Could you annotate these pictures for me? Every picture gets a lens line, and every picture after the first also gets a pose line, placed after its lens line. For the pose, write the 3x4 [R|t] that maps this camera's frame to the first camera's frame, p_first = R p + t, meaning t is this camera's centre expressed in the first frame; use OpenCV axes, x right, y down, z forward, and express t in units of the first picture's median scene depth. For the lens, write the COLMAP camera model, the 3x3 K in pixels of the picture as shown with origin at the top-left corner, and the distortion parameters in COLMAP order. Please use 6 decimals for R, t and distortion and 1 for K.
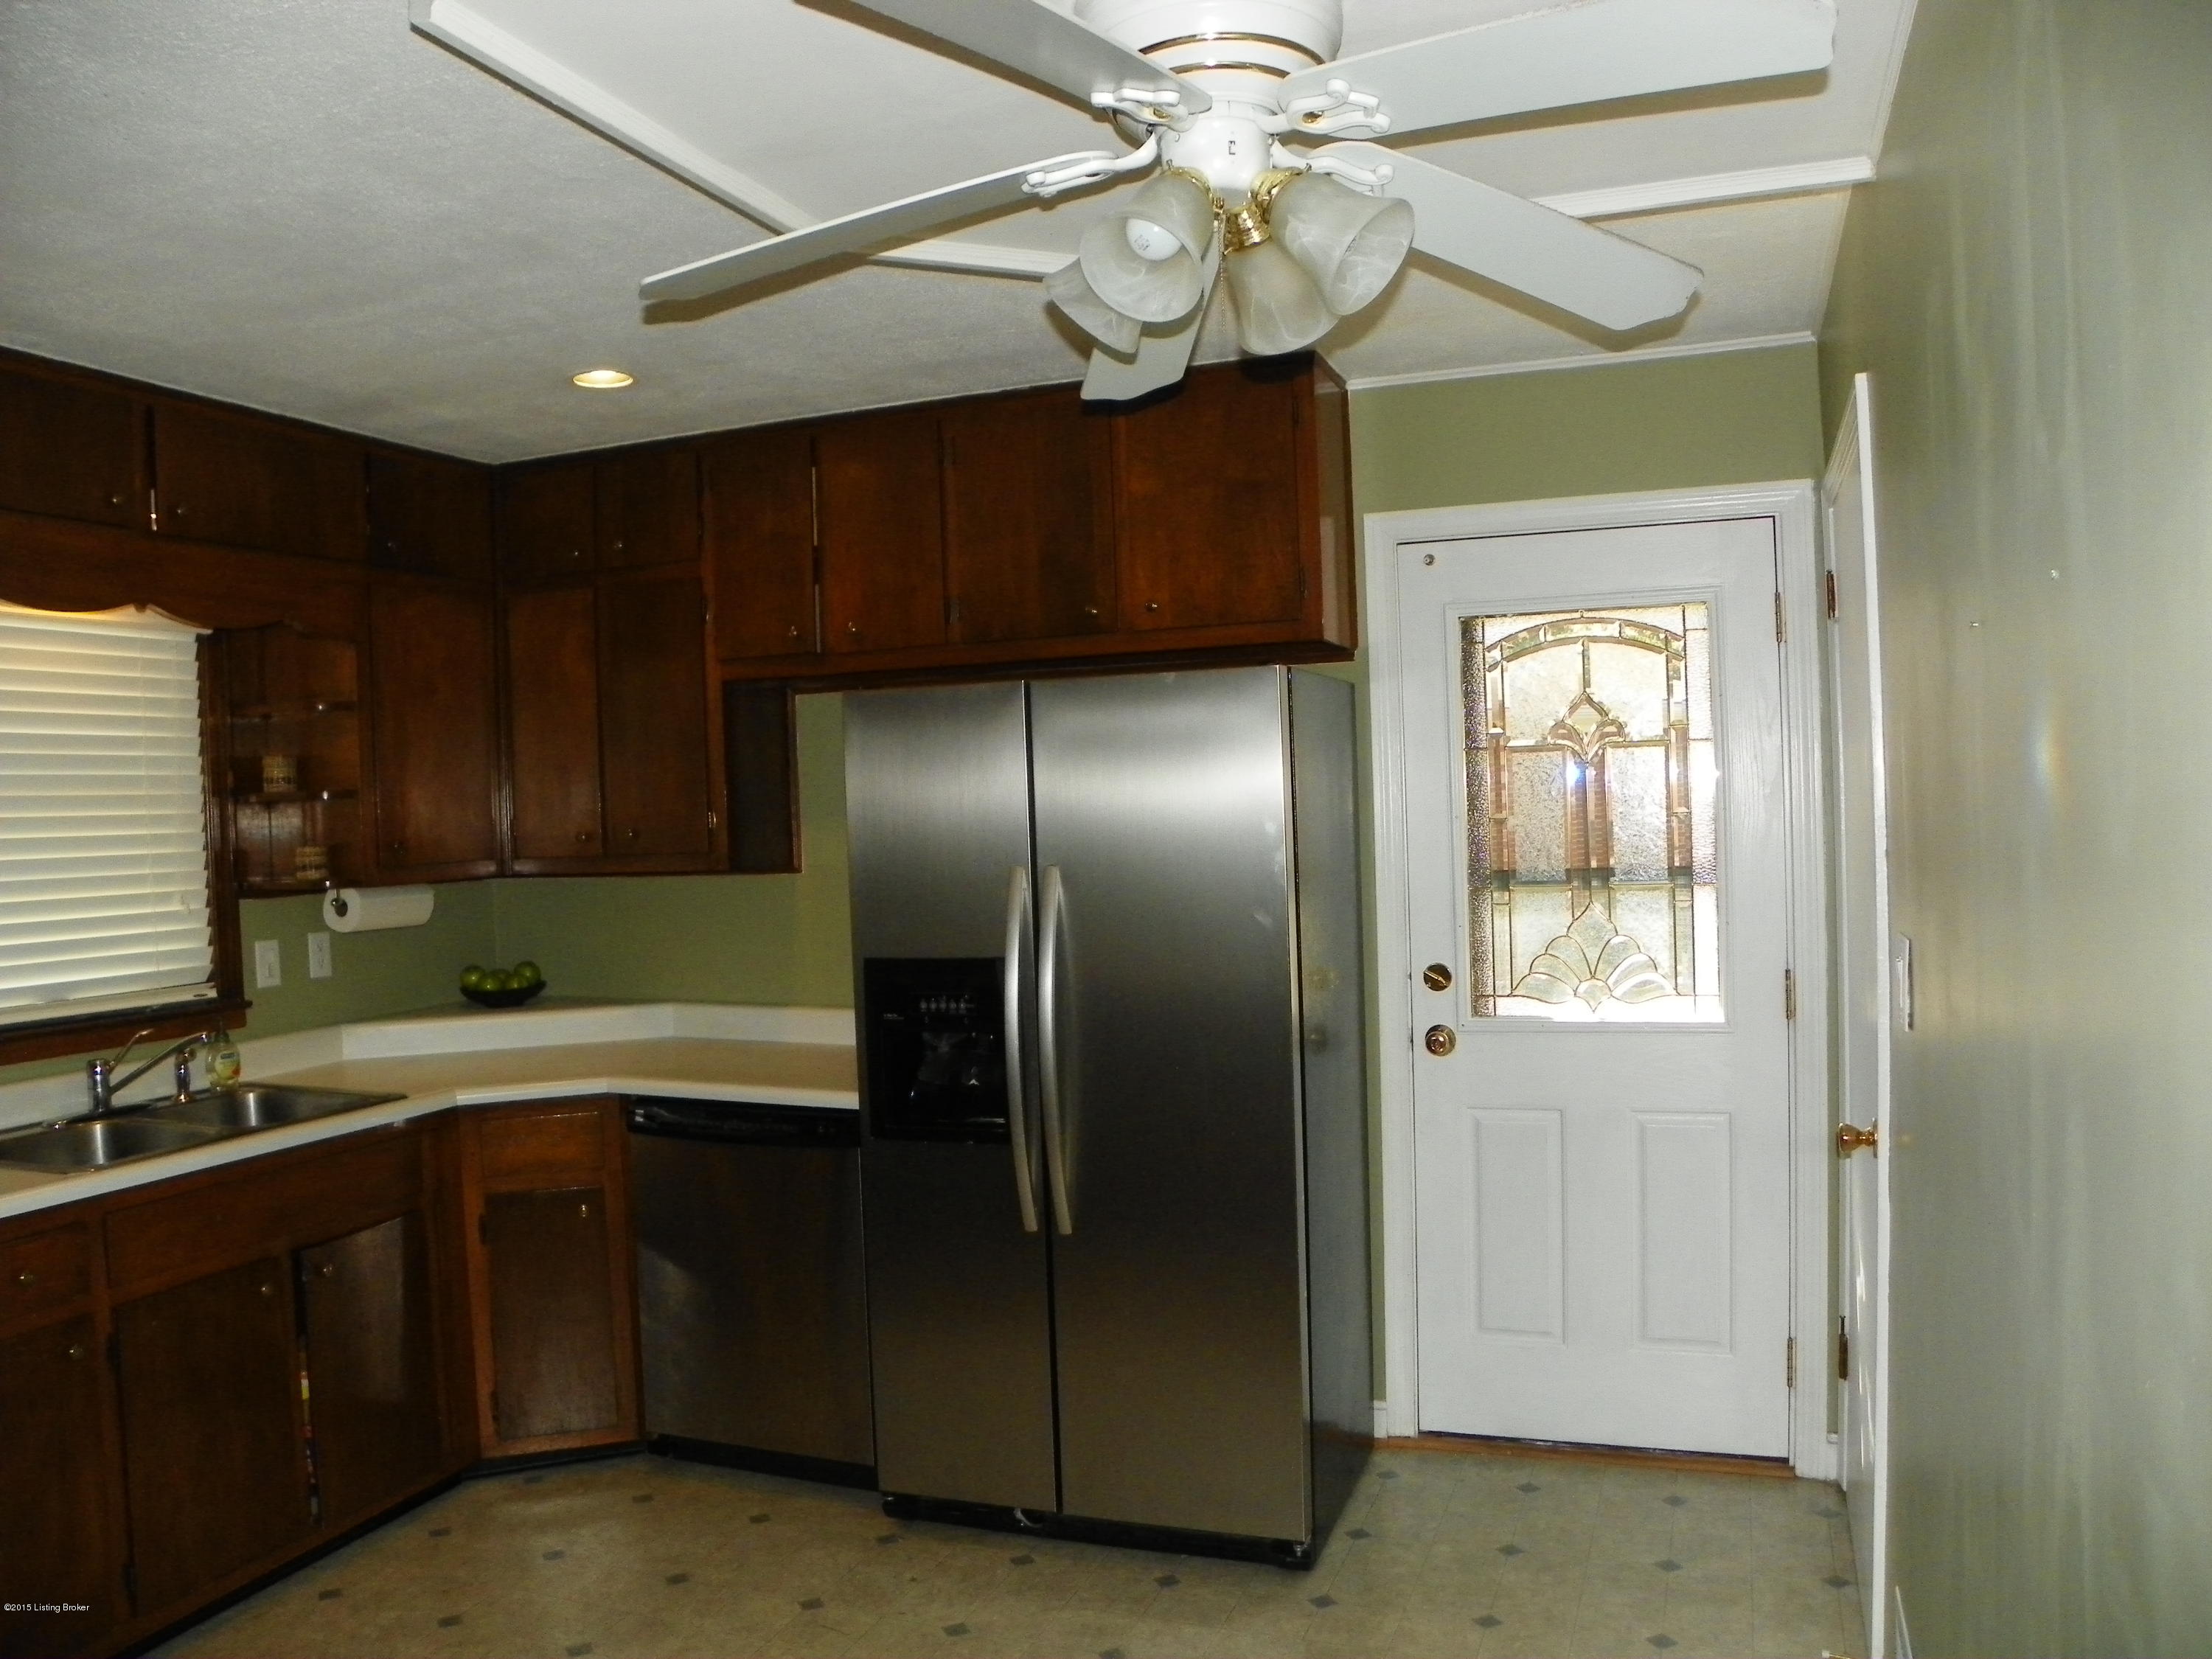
lens RADIAL K [[1683.1, 0, 1106.0], [0, 1683.1, 829.5], [0, 0, 1]] dist [-0.158672, 0.099336]
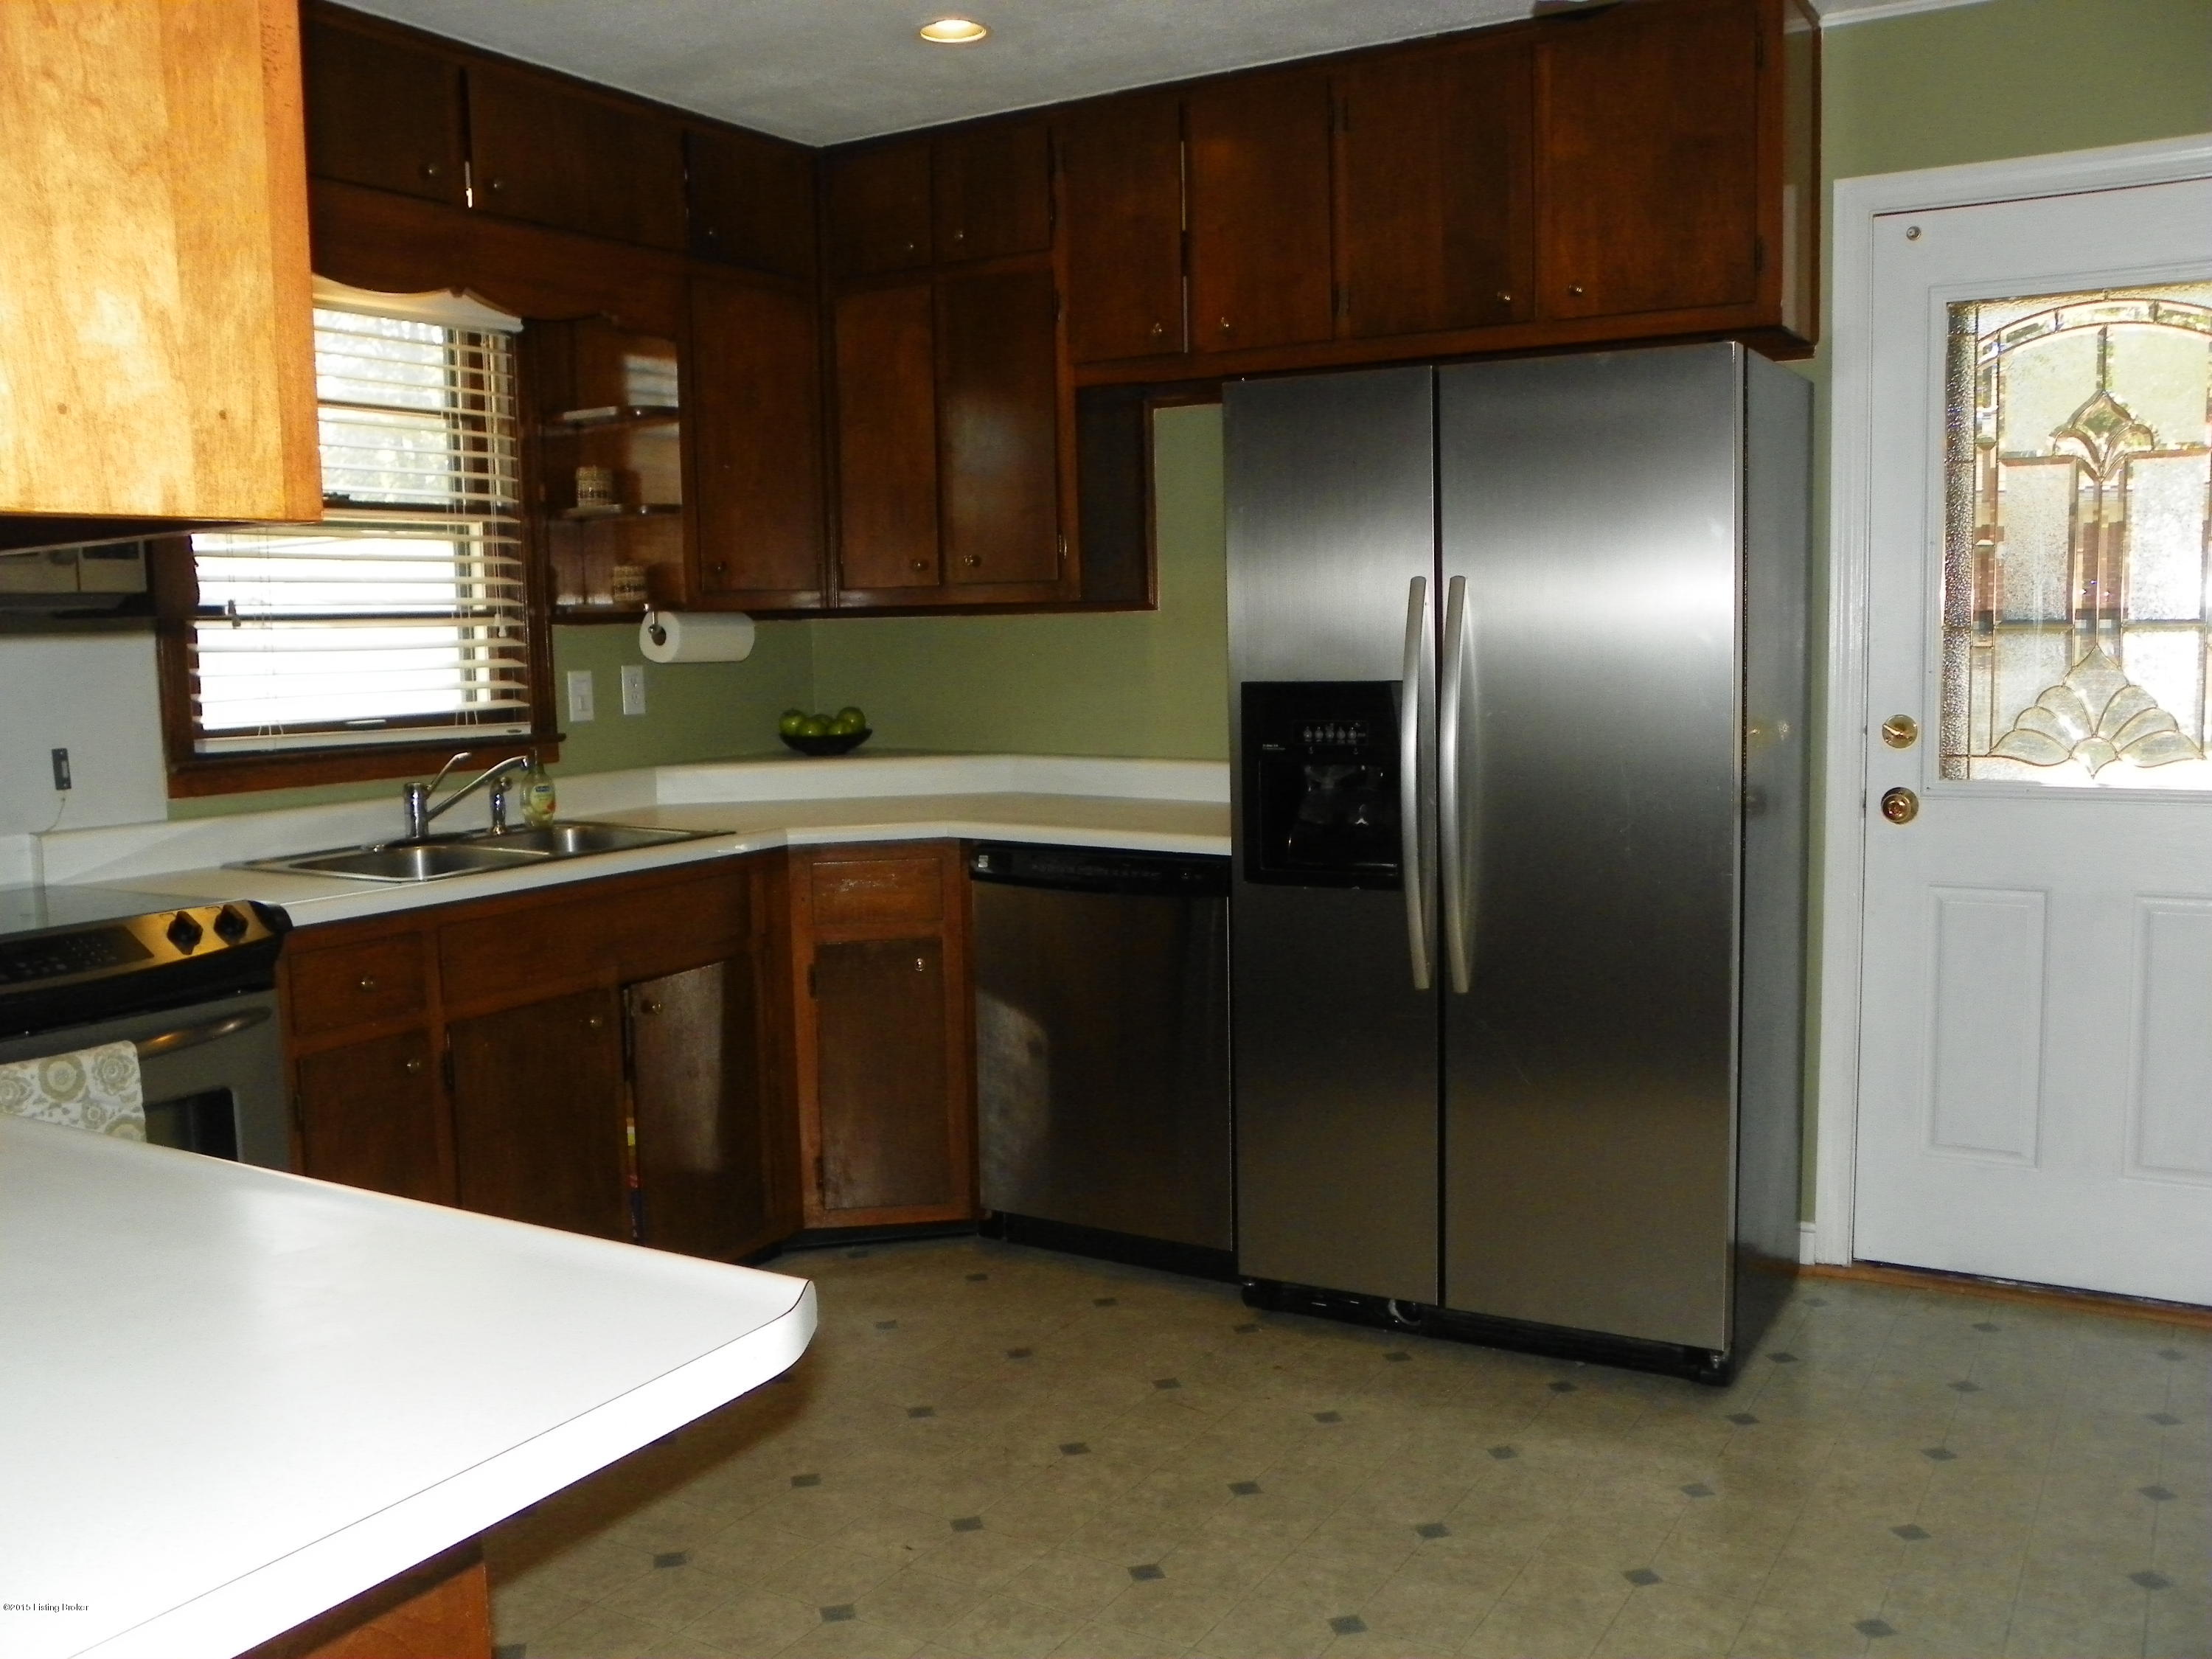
lens RADIAL K [[1944.4, 0, 1106.0], [0, 1944.4, 829.5], [0, 0, 1]] dist [-0.103319, 0.092669]
pose [[0.984301, 0.031951, -0.173582, -0.030301], [-0.015350, 0.995249, 0.096149, 0.051852], [0.175829, -0.091975, 0.980115, -0.036348]]
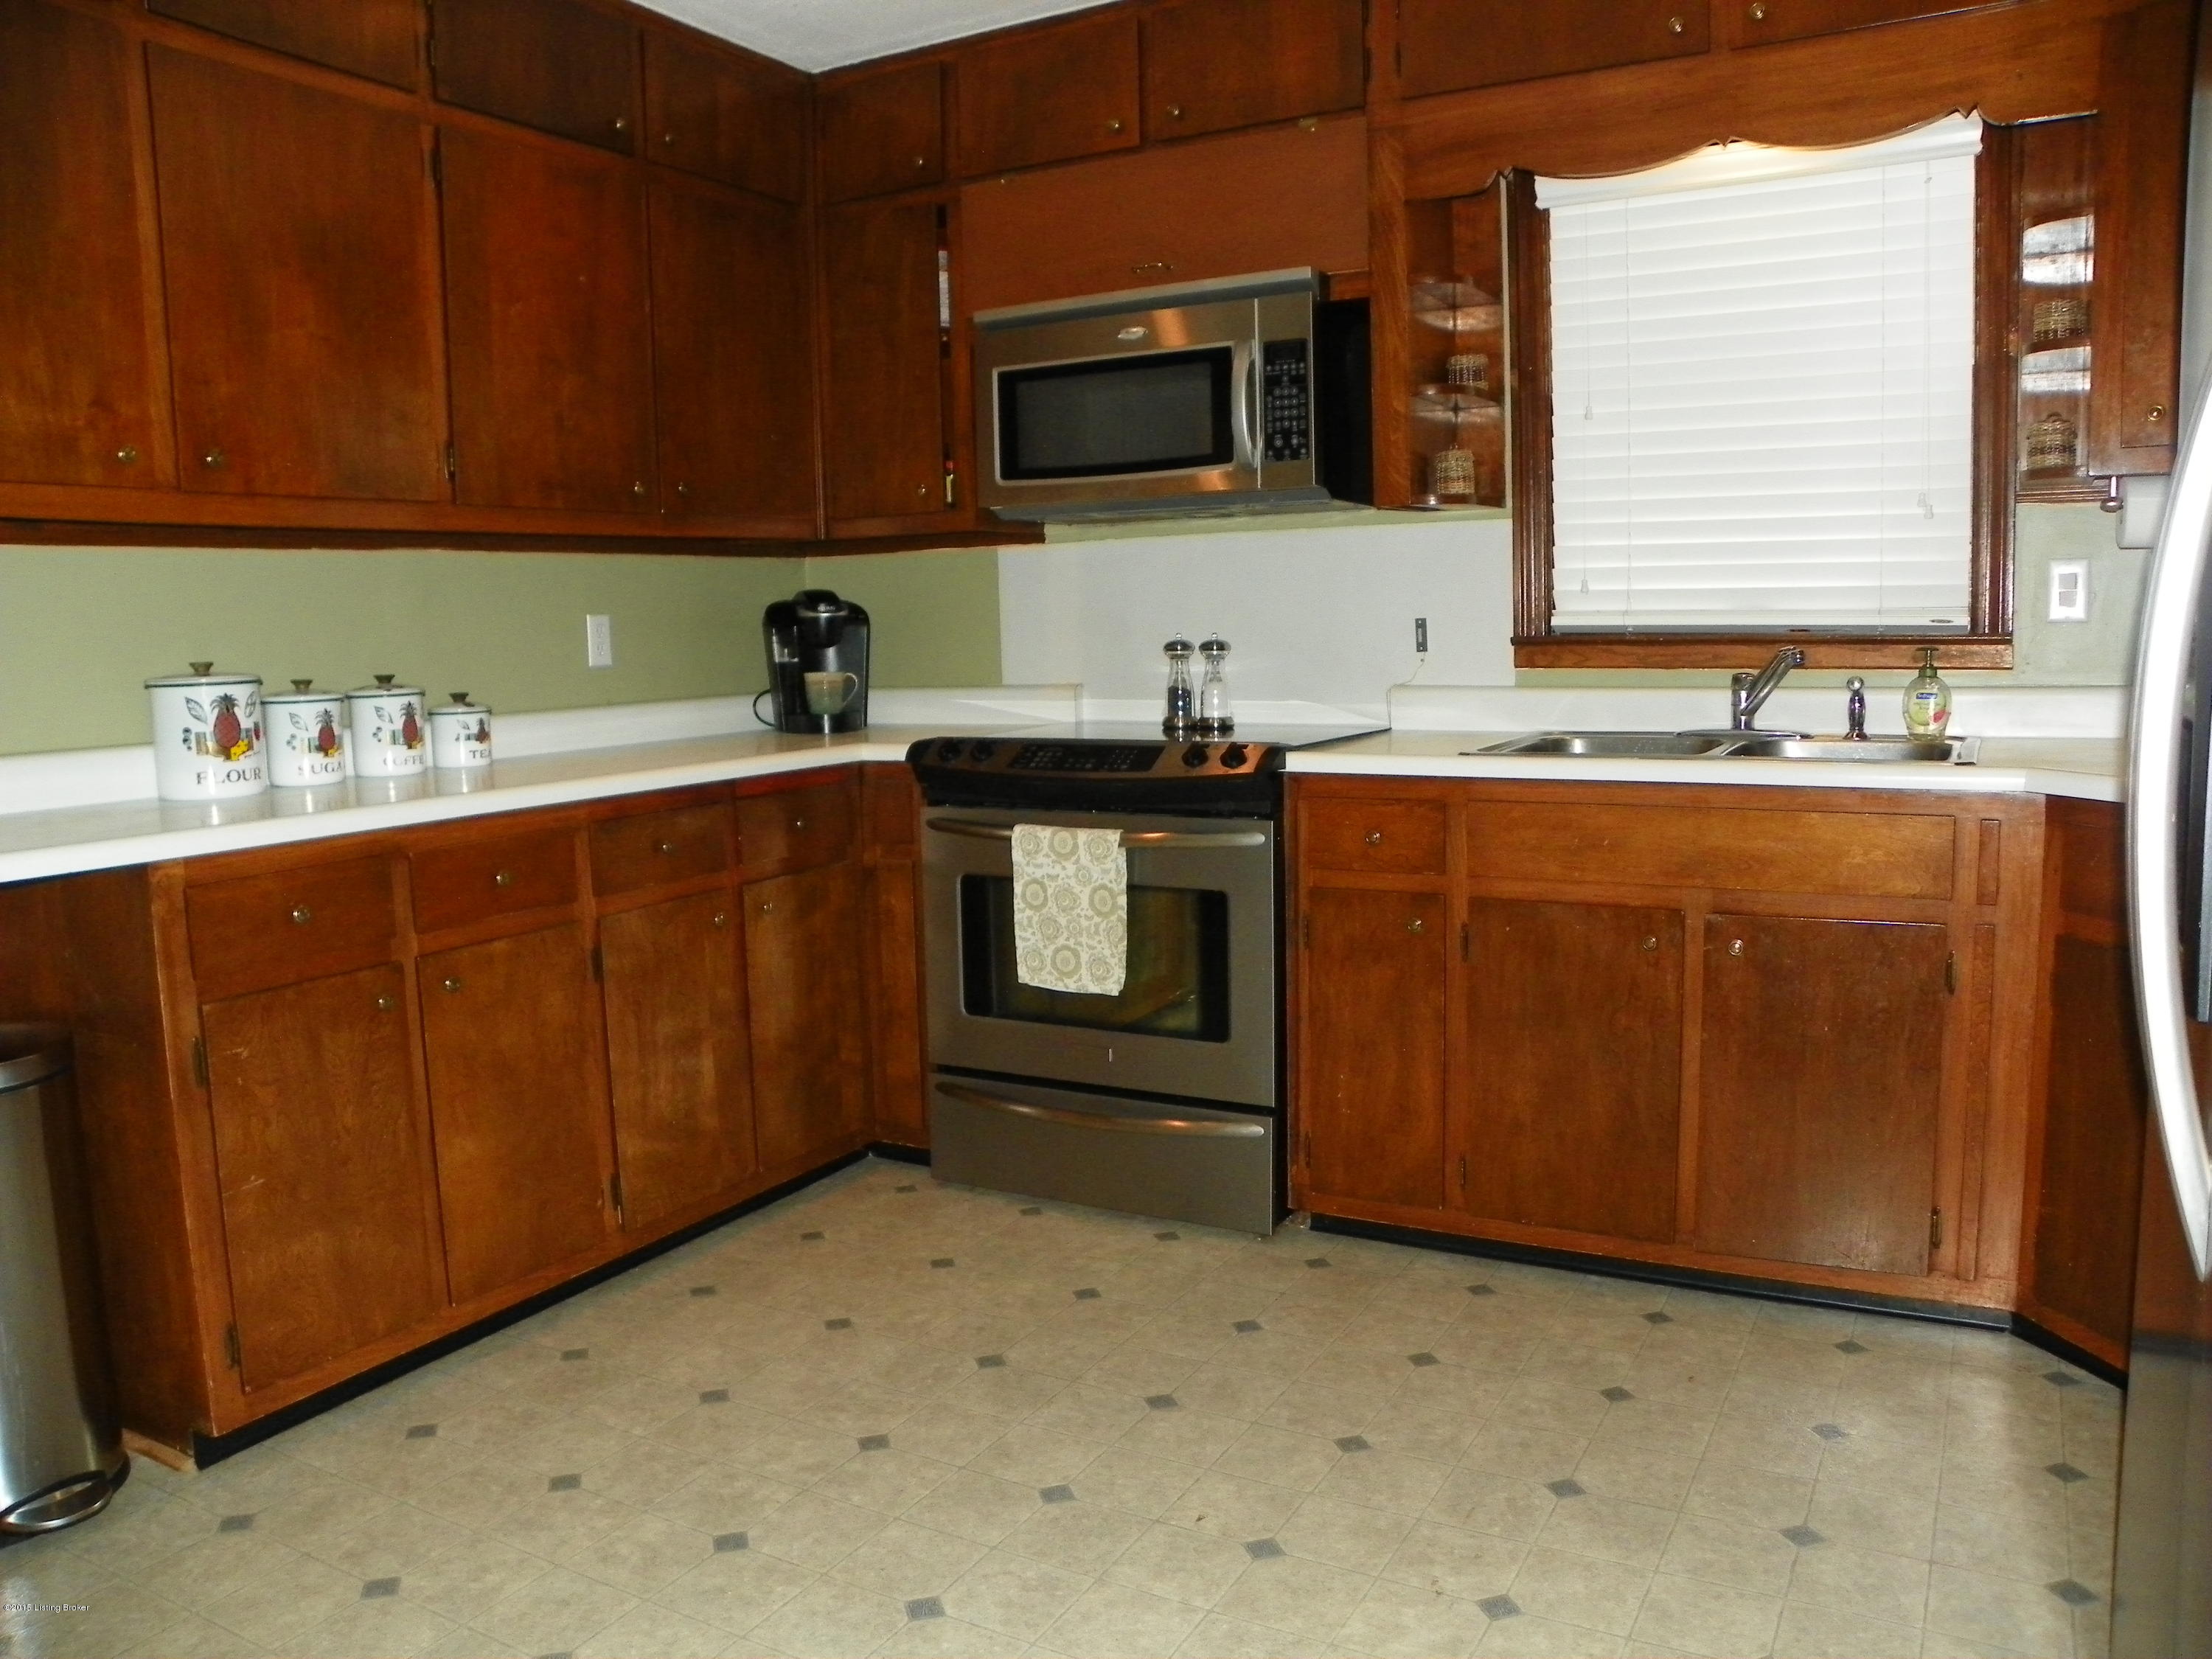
lens RADIAL K [[1683.1, 0, 1106.0], [0, 1683.1, 829.5], [0, 0, 1]] dist [-0.158672, 0.099336]
pose [[-0.144880, 0.159672, -0.976481, 0.312664], [0.014105, 0.987126, 0.159320, 0.072154], [0.989349, 0.009309, -0.145267, 0.726818]]
